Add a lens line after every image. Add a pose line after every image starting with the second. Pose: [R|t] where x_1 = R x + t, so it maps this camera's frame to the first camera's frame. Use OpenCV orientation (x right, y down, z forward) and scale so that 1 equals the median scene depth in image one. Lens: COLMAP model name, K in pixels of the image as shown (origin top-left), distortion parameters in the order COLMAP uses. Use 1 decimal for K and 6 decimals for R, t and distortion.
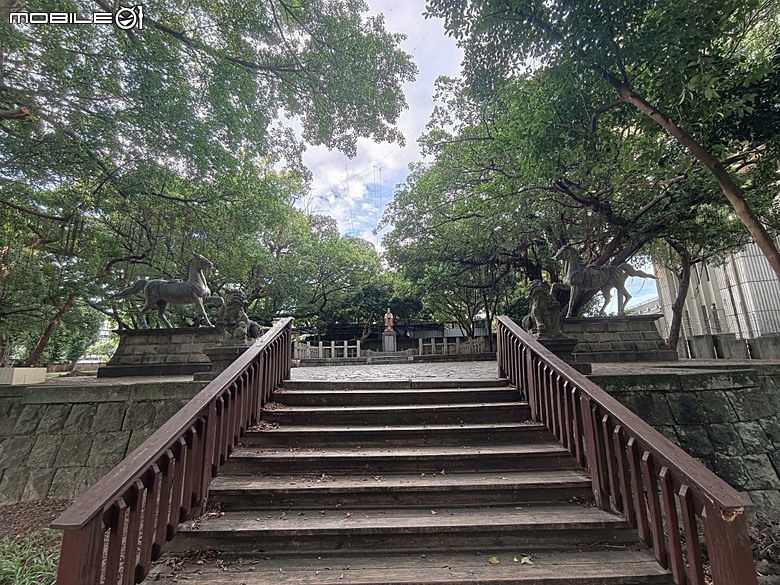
lens RADIAL K [[345.7, 0, 388.9], [0, 345.7, 281.8], [0, 0, 1]] dist [-0.059660, 0.035733]
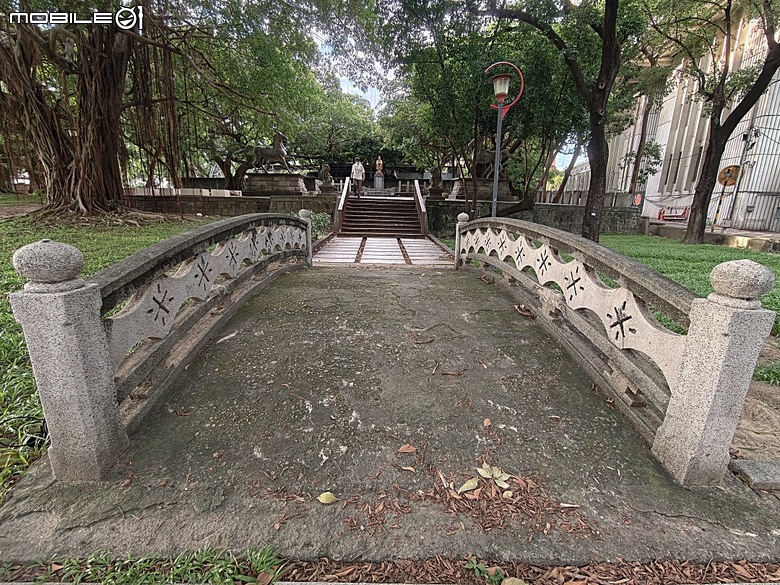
lens RADIAL K [[345.7, 0, 388.9], [0, 345.7, 281.8], [0, 0, 1]] dist [-0.059660, 0.035733]
pose [[0.998245, 0.039268, 0.044318, -0.004023], [-0.054973, 0.892710, 0.447266, -0.086964], [-0.022000, -0.448918, 0.893302, -0.418056]]
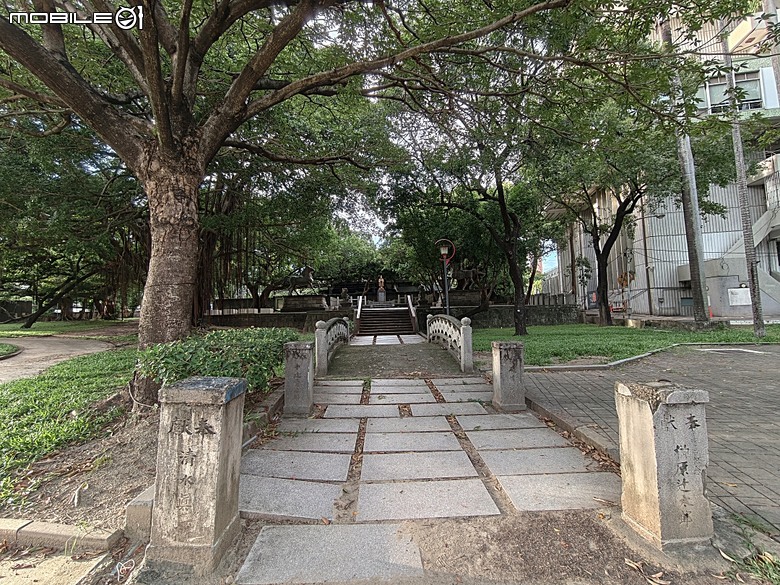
lens RADIAL K [[345.7, 0, 388.9], [0, 345.7, 281.8], [0, 0, 1]] dist [-0.059660, 0.035733]
pose [[0.999599, -0.003874, 0.028058, -0.009922], [-0.000325, 0.988968, 0.148130, -0.139849], [-0.028323, -0.148080, 0.988570, -0.643841]]
